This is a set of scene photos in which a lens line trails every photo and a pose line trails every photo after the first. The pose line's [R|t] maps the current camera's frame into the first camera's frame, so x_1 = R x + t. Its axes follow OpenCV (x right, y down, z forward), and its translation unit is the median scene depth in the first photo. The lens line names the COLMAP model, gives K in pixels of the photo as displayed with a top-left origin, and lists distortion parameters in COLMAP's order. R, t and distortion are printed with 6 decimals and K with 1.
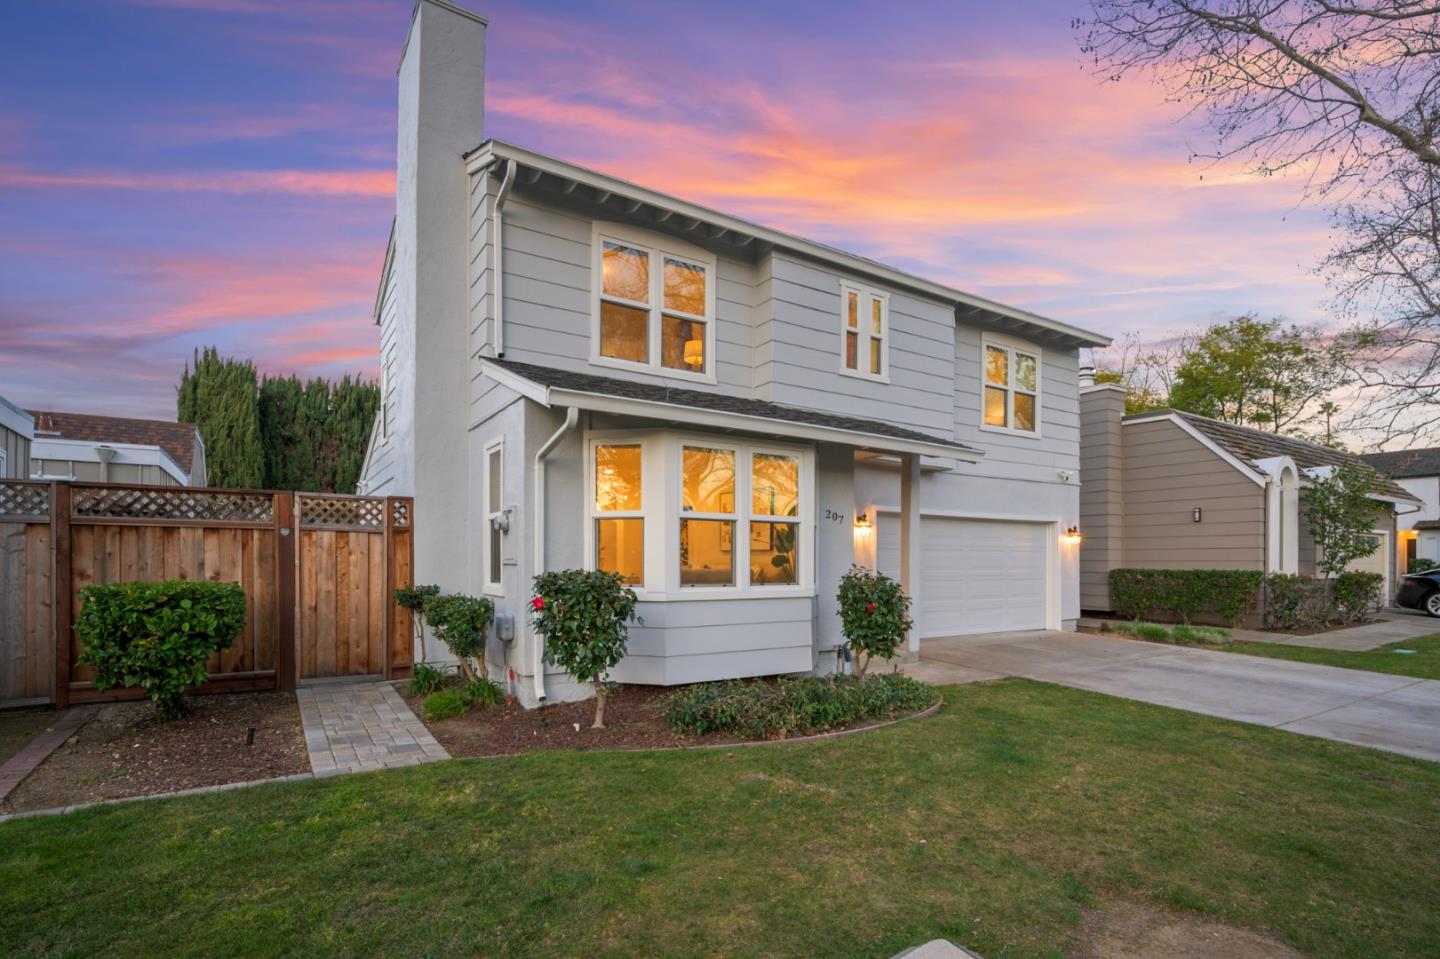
lens RADIAL K [[690.0, 0, 720.4], [0, 690.0, 485.4], [0, 0, 1]] dist [0.002246, 0.000235]
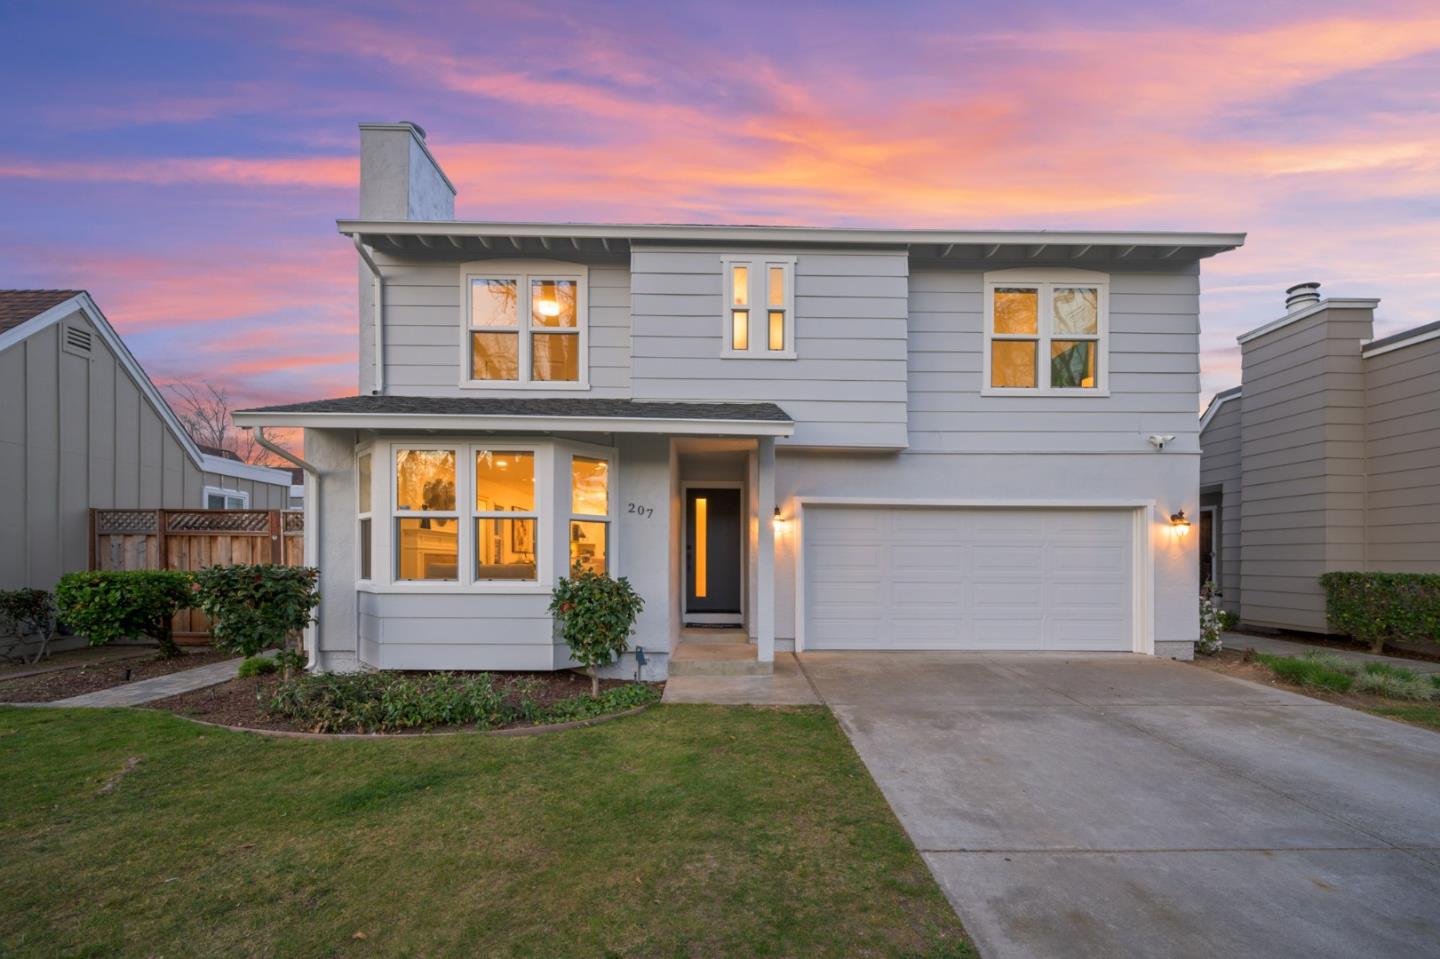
lens RADIAL K [[574.9, 0, 722.6], [0, 574.9, 512.4], [0, 0, 1]] dist [-0.001473, -0.000130]
pose [[0.852260, -0.044093, -0.521257, 0.606657], [0.054950, 0.998475, 0.005383, 0.045330], [0.520224, -0.033231, 0.853383, 0.354532]]
